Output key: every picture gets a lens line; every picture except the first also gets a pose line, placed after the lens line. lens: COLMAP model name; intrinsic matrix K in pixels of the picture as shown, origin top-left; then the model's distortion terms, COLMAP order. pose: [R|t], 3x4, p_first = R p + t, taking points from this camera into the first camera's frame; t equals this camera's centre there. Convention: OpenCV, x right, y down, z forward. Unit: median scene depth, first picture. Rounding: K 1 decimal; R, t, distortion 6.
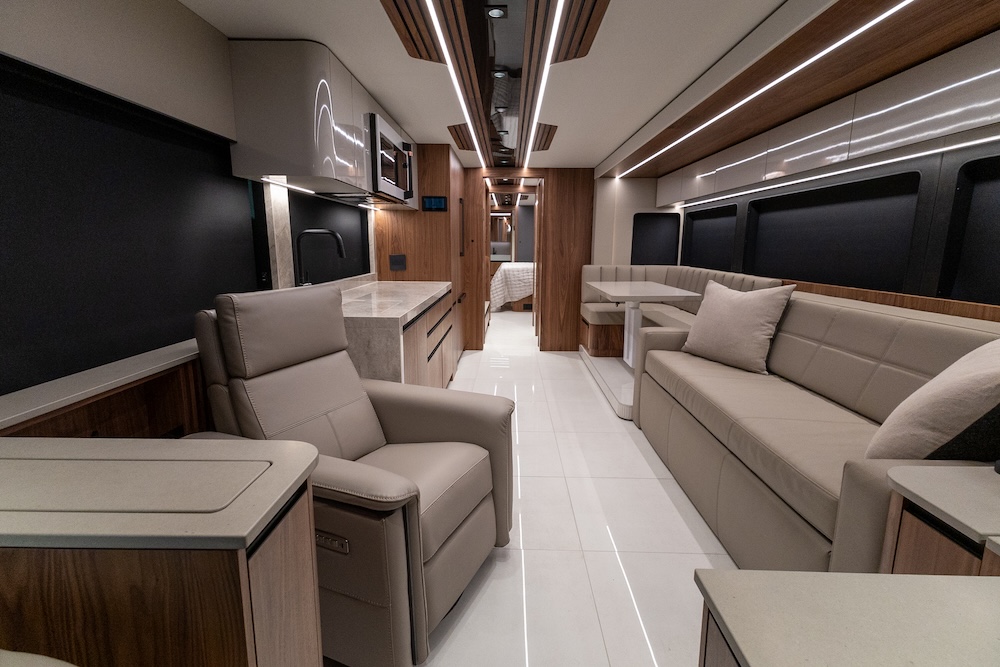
lens RADIAL K [[479.8, 0, 493.4], [0, 479.8, 327.2], [0, 0, 1]] dist [0.028670, -0.002811]
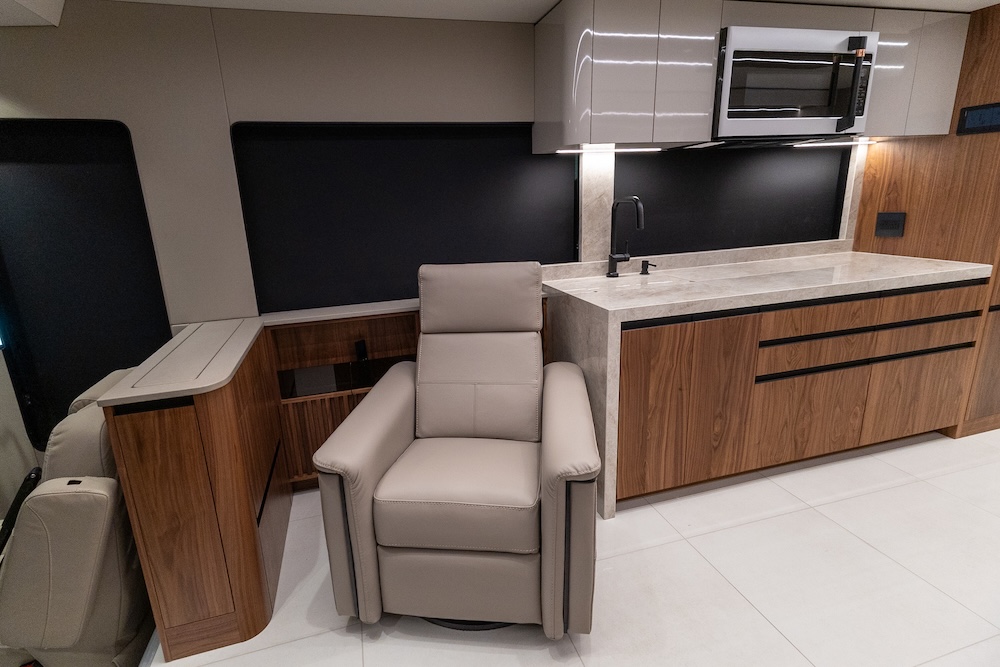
lens RADIAL K [[479.8, 0, 485.6], [0, 479.8, 314.0], [0, 0, 1]] dist [0.028670, -0.002811]
pose [[0.299767, 0.210709, -0.930452, 0.273055], [-0.117430, 0.976037, 0.183199, -0.075728], [0.946757, 0.054346, 0.317328, 0.295062]]
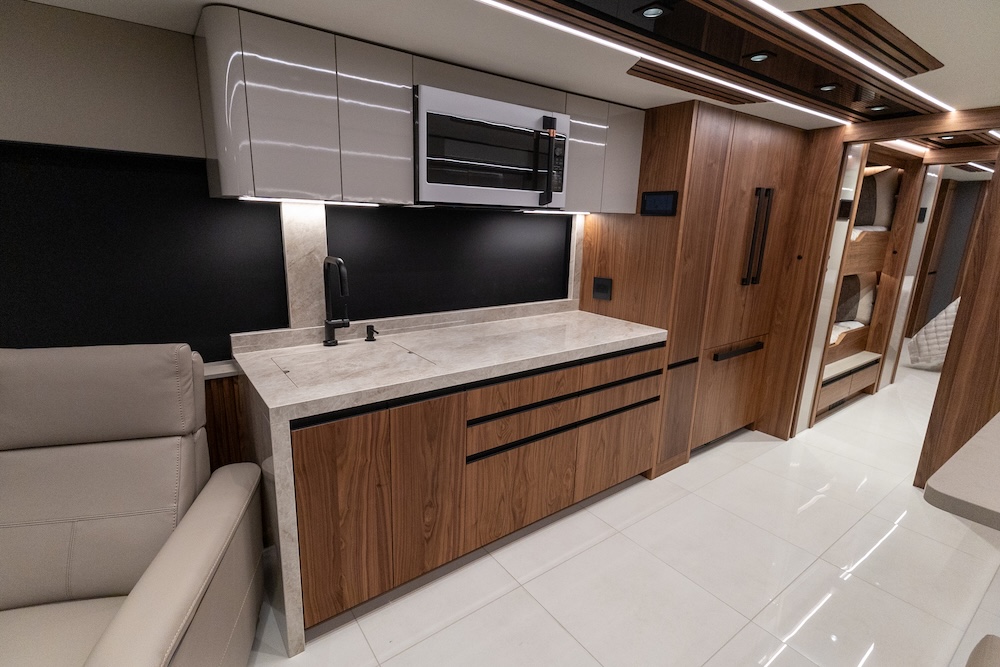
lens RADIAL K [[479.8, 0, 491.1], [0, 479.8, 330.1], [0, 0, 1]] dist [0.028670, -0.002811]
pose [[0.612052, 0.185282, -0.768806, 0.256939], [-0.154119, 0.981472, 0.113840, -0.131975], [0.775654, 0.048812, 0.629268, 0.439445]]
